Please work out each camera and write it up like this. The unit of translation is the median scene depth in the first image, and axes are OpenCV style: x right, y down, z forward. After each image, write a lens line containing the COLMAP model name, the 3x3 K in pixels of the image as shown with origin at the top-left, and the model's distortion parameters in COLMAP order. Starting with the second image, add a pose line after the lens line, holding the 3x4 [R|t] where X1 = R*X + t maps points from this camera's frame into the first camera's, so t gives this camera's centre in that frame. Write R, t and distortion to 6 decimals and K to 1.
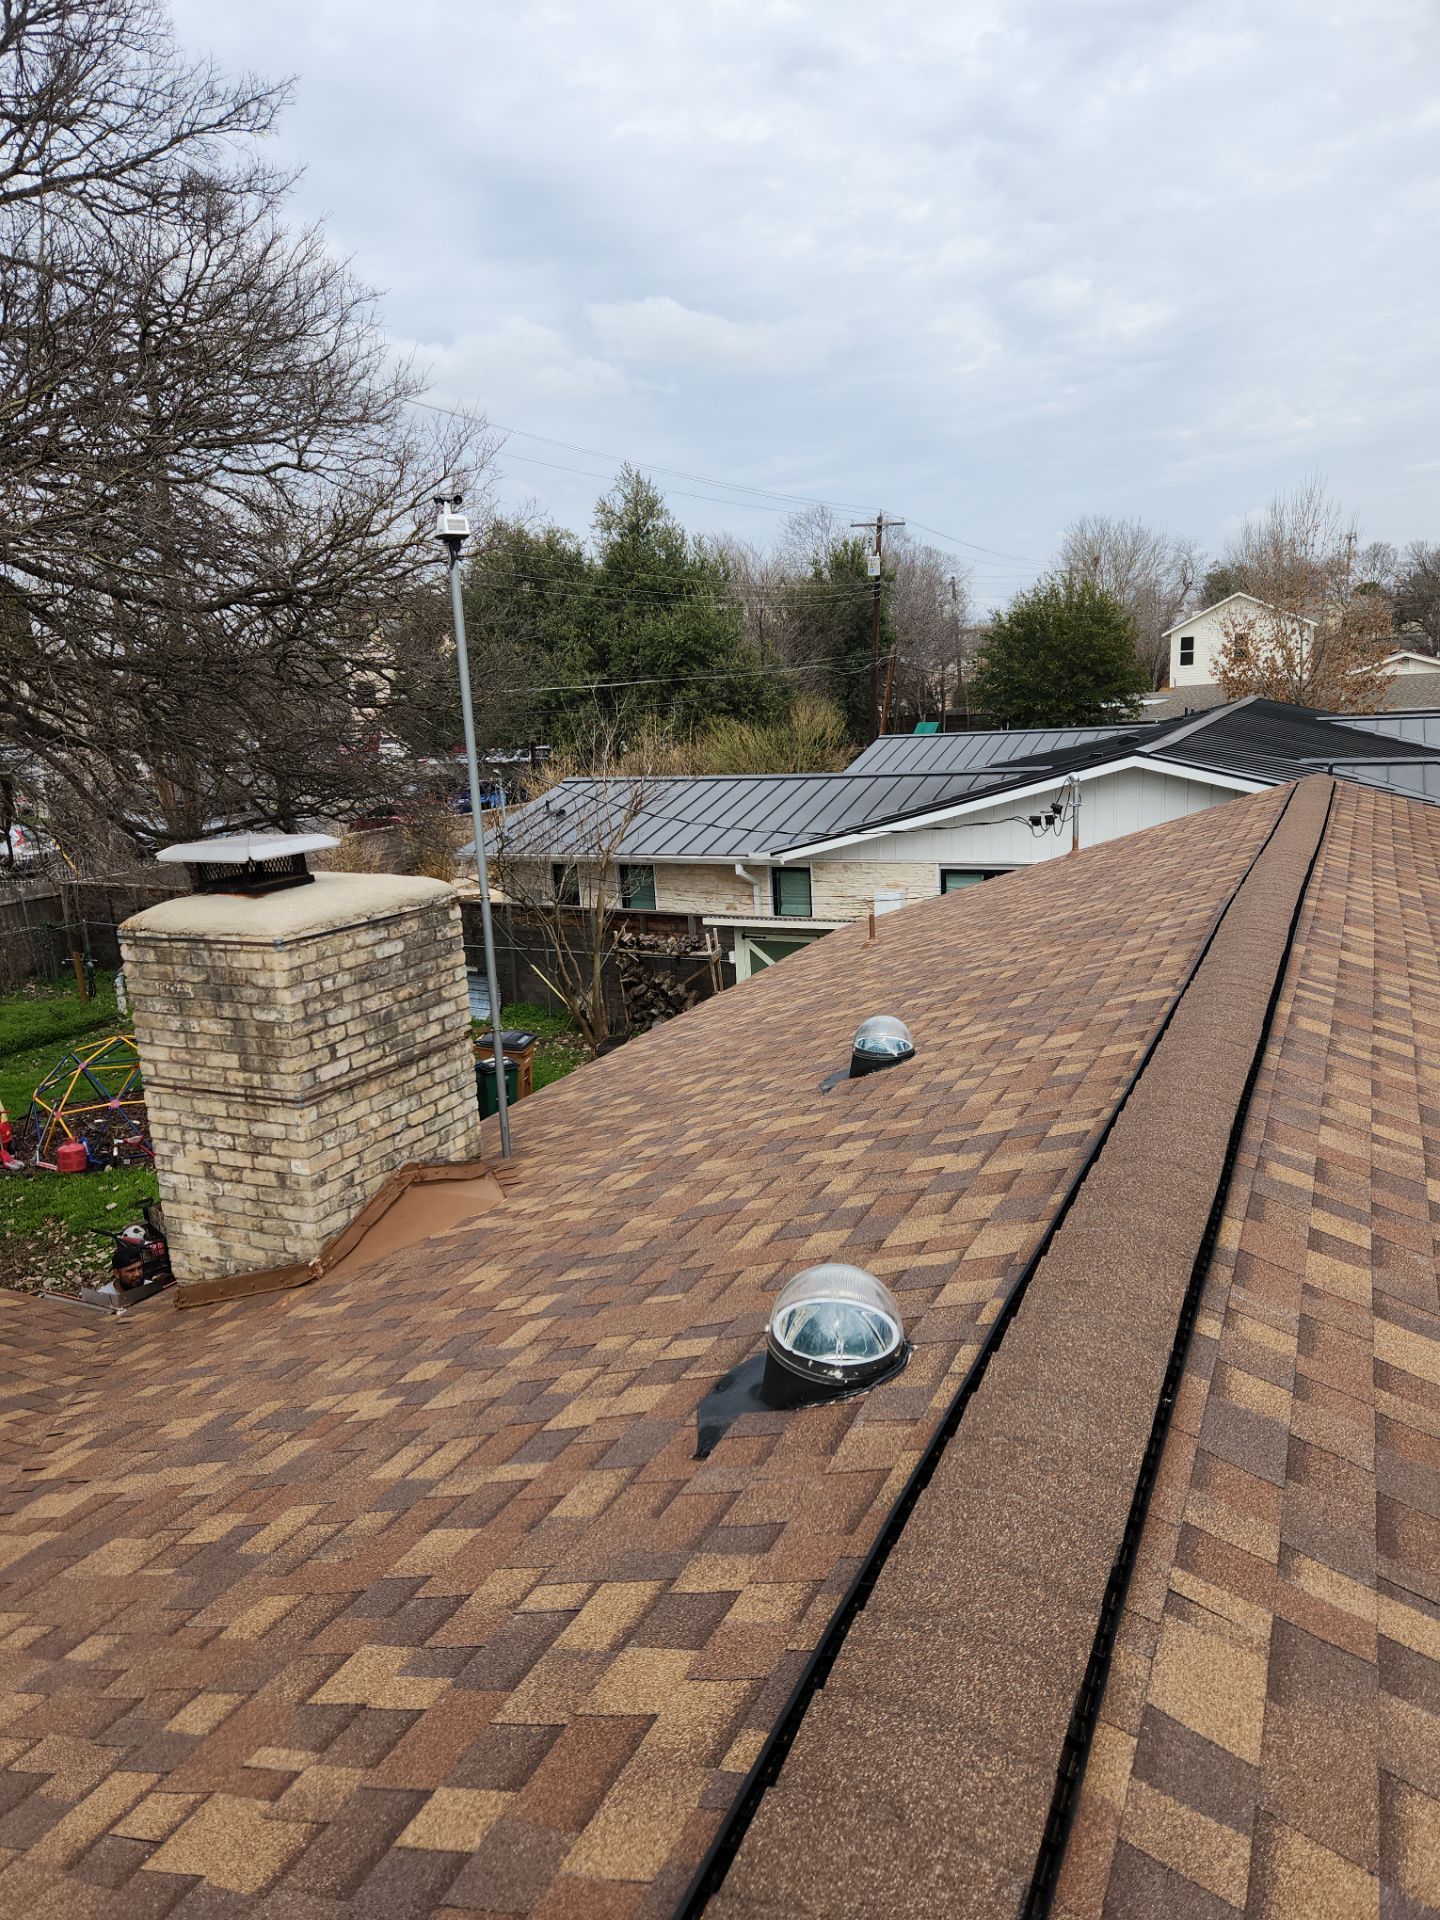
lens RADIAL K [[1277.1, 0, 715.0], [0, 1277.1, 964.4], [0, 0, 1]] dist [0.103159, -0.120384]
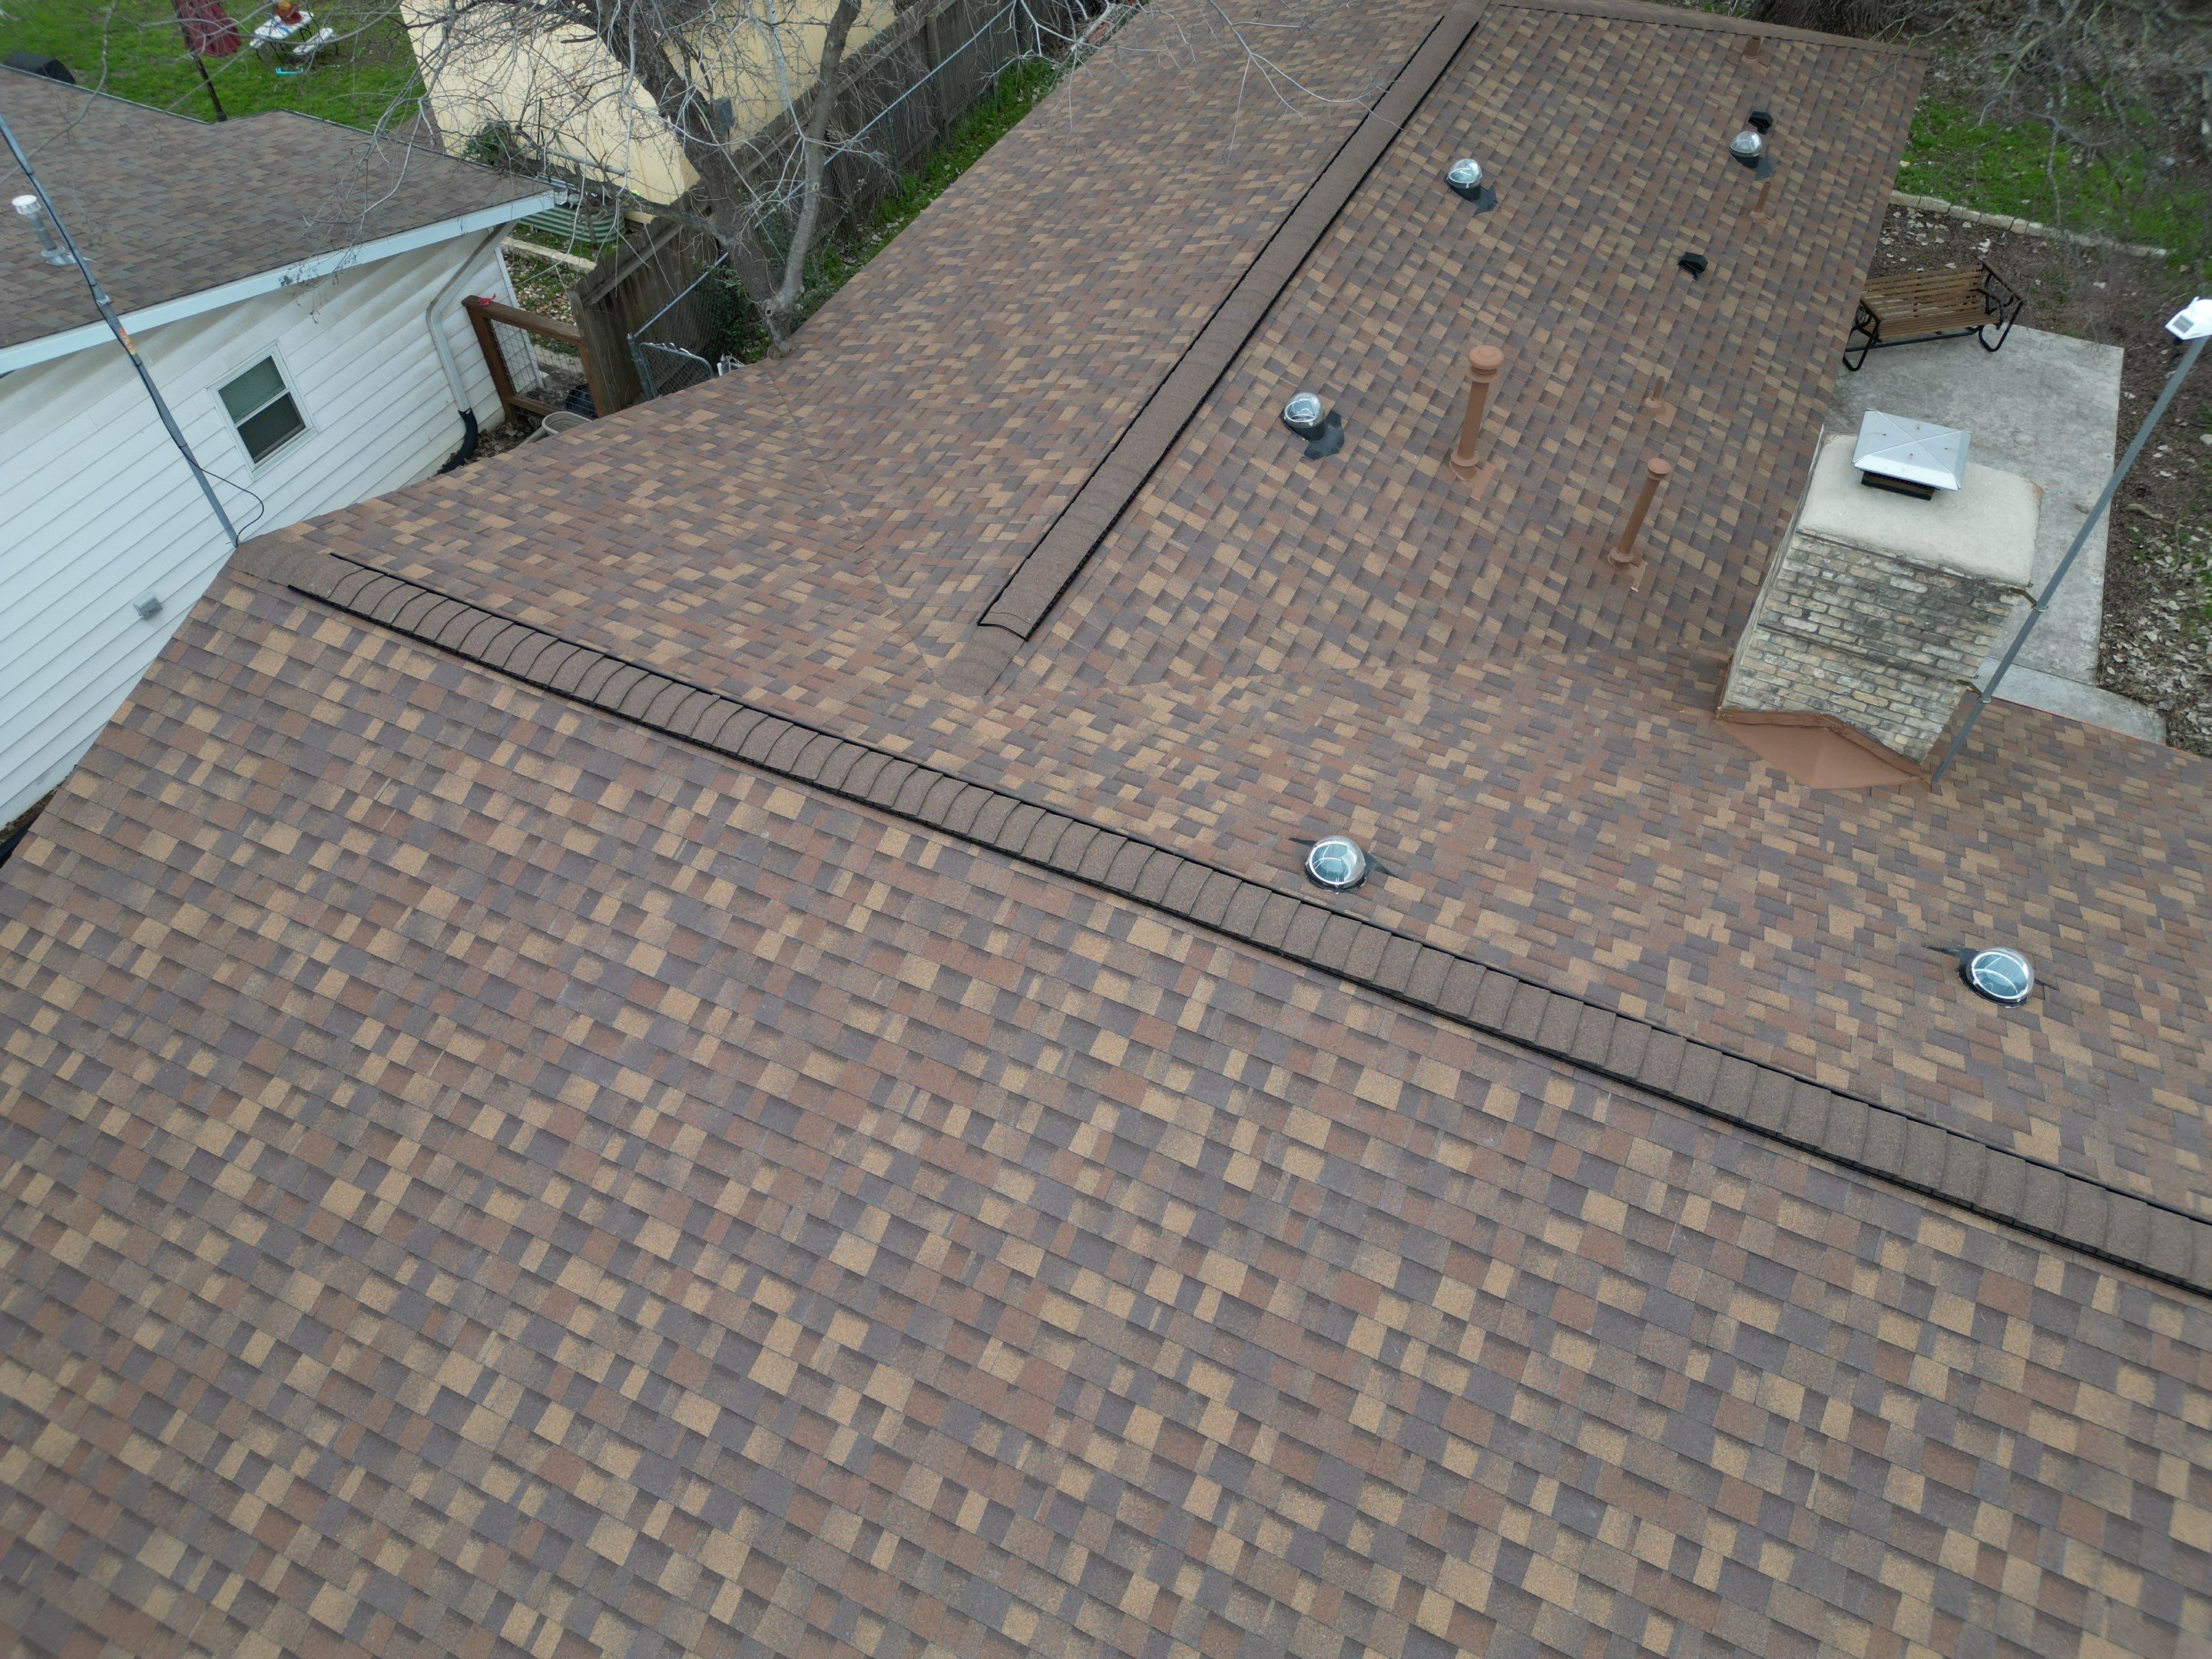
lens RADIAL K [[1546.9, 0, 1101.5], [0, 1546.9, 830.4], [0, 0, 1]] dist [0.070788, -0.069947]
pose [[0.020246, 0.792950, -0.608950, 0.750763], [-0.214026, 0.598393, 0.772087, -0.787442], [0.976618, 0.114699, 0.181827, 0.020098]]
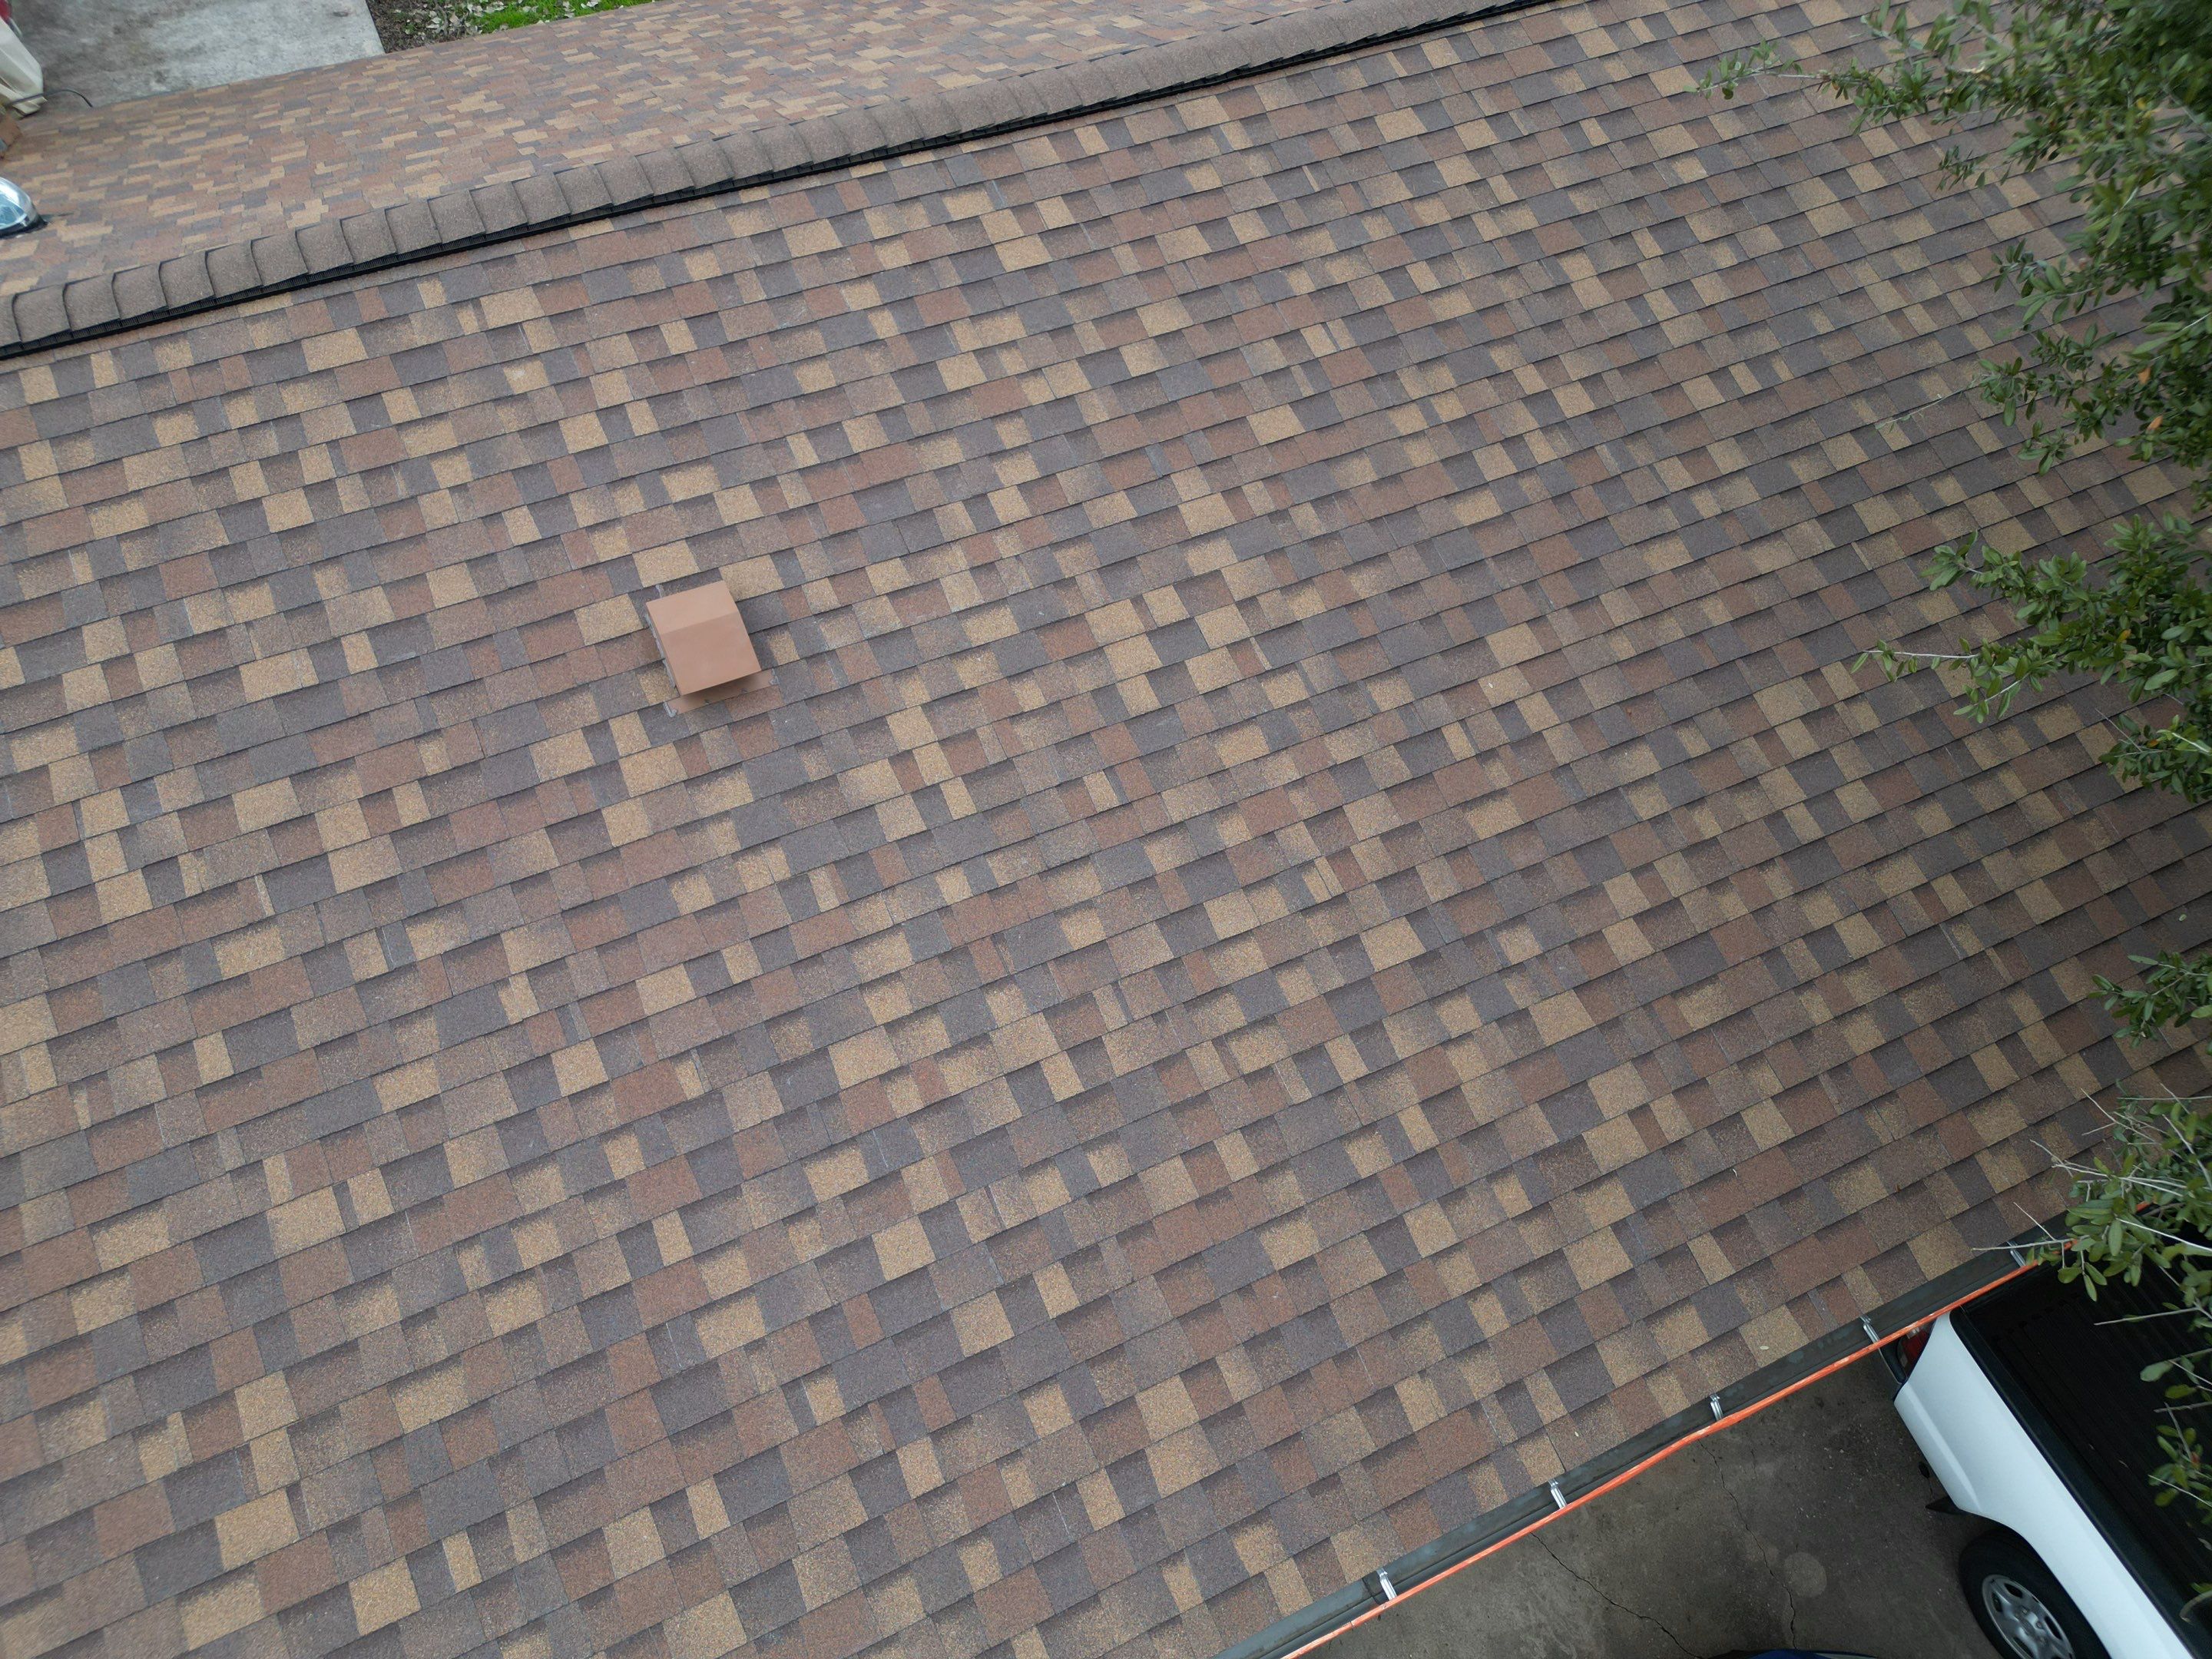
lens RADIAL K [[1546.9, 0, 1101.5], [0, 1546.9, 830.4], [0, 0, 1]] dist [0.070788, -0.069947]
pose [[0.777819, 0.531842, -0.334875, 1.218145], [-0.180380, 0.699320, 0.691675, -0.490404], [0.602047, -0.477594, 0.639878, 0.512703]]
